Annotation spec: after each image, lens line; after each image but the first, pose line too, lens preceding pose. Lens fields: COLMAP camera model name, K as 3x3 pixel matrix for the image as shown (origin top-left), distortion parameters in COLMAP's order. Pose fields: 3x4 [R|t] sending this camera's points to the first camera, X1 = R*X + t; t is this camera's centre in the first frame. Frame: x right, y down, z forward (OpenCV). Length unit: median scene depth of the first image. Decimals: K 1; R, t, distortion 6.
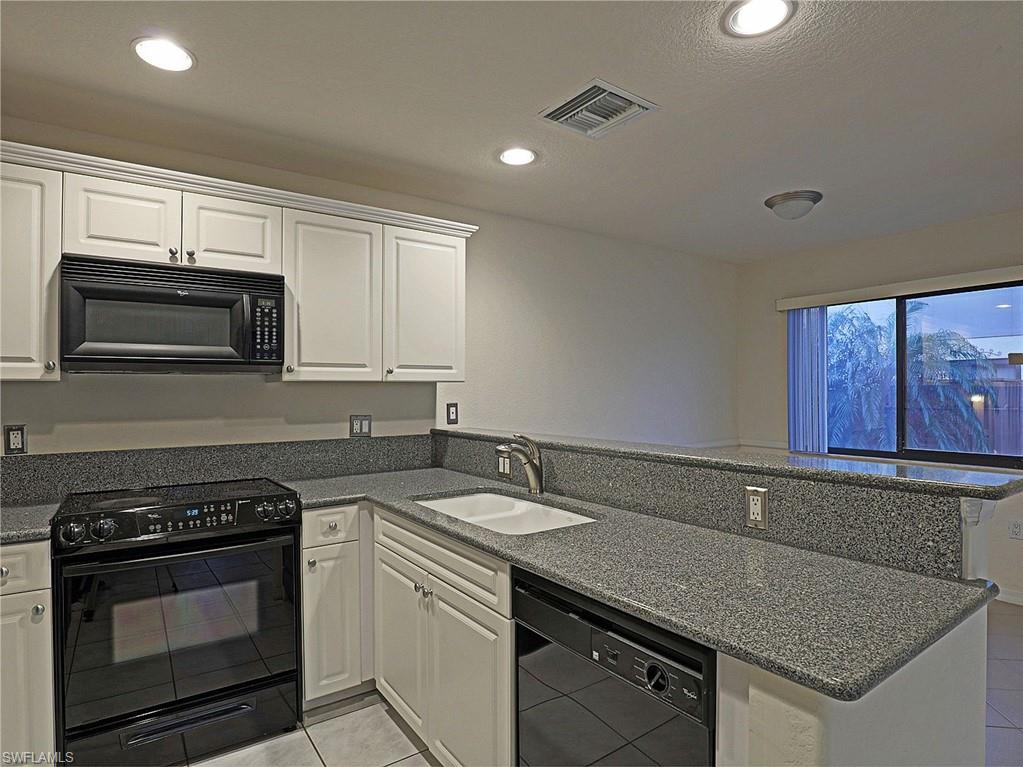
lens RADIAL K [[555.3, 0, 512.3], [0, 555.3, 389.1], [0, 0, 1]] dist [-0.021744, -0.002695]
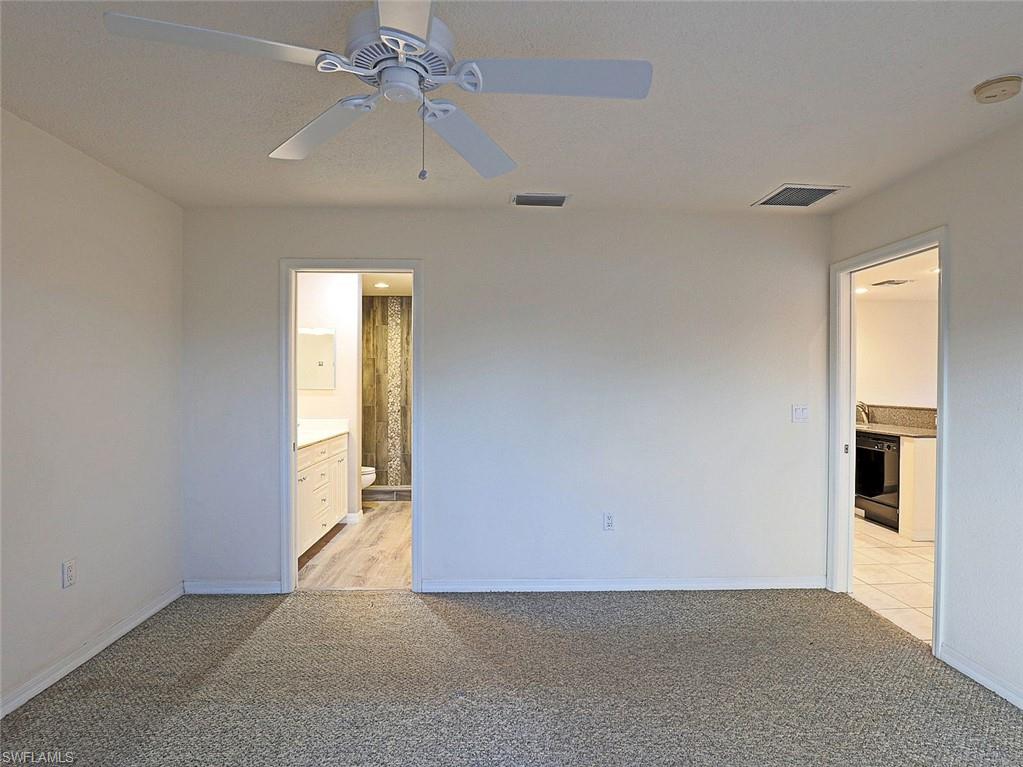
lens RADIAL K [[555.3, 0, 511.8], [0, 555.3, 382.4], [0, 0, 1]] dist [-0.021744, -0.002695]
pose [[0.837328, 0.008049, -0.546642, 0.060124], [-0.004976, 0.999962, 0.007102, -0.023877], [0.546679, -0.003227, 0.837336, -2.280981]]
